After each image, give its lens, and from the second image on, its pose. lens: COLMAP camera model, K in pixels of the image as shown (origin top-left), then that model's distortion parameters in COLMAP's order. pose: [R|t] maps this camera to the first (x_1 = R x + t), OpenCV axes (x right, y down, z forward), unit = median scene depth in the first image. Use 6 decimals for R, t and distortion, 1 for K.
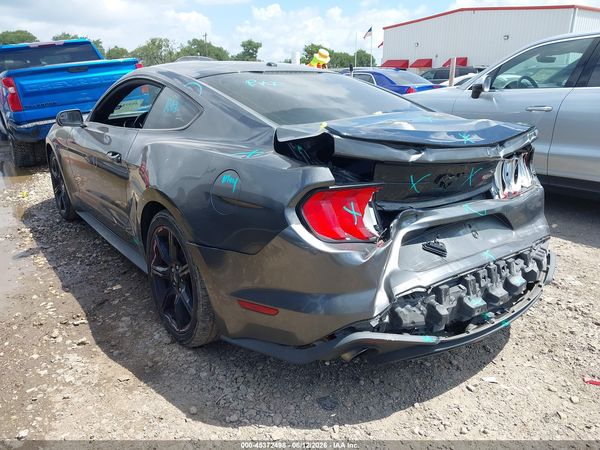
lens RADIAL K [[480.4, 0, 267.2], [0, 480.4, 226.7], [0, 0, 1]] dist [0.001934, -0.000654]
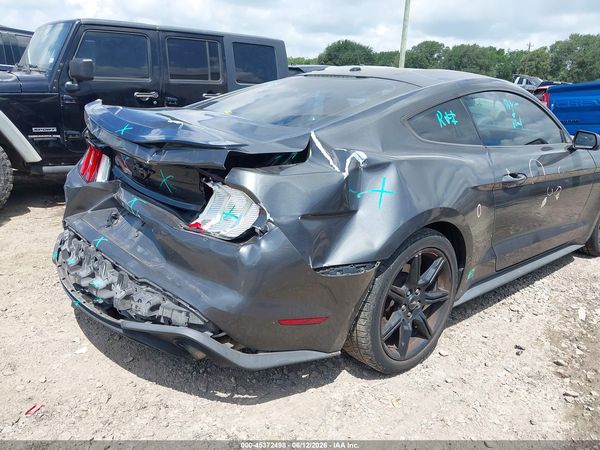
lens RADIAL K [[465.4, 0, 300.0], [0, 465.4, 225.0], [0, 0, 1]] dist [0.008027, -0.003691]
pose [[0.116139, 0.302822, -0.945944, 0.980690], [-0.342875, 0.906065, 0.247959, -0.249204], [0.932174, 0.295543, 0.209059, 0.795155]]
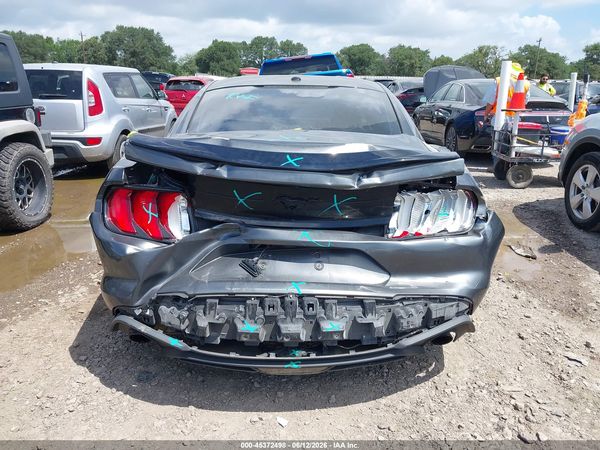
lens RADIAL K [[456.3, 0, 288.7], [0, 456.3, 224.0], [0, 0, 1]] dist [0.062743, -0.058737]
pose [[0.812325, 0.180966, -0.554418, 0.619352], [-0.185454, 0.981449, 0.048628, -0.068572], [0.552934, 0.063317, 0.830816, 0.168670]]
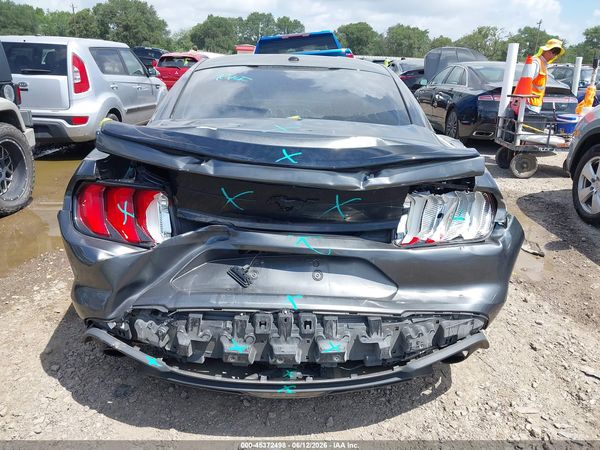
lens RADIAL K [[456.5, 0, 292.2], [0, 456.5, 224.8], [0, 0, 1]] dist [0.045613, -0.029579]
pose [[0.820176, 0.215486, -0.529979, 0.571416], [-0.199417, 0.975937, 0.088200, -0.092341], [0.536232, 0.033347, 0.843412, 0.229592]]
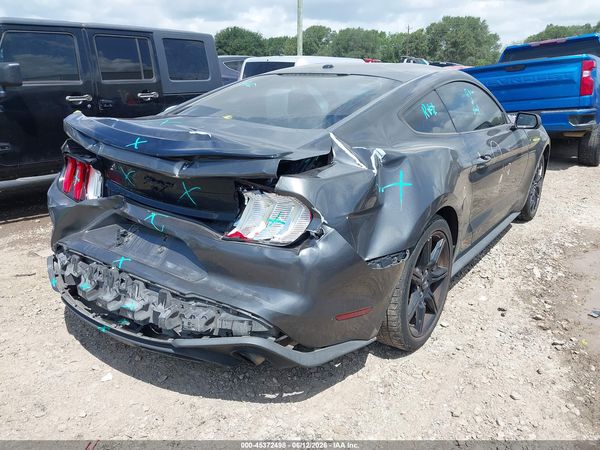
lens RADIAL K [[465.4, 0, 300.0], [0, 465.4, 225.0], [0, 0, 1]] dist [0.008027, -0.003691]
pose [[0.329248, 0.302552, -0.894460, 0.959529], [-0.291278, 0.933623, 0.208581, -0.215375], [0.898194, 0.191862, 0.395520, 0.629160]]
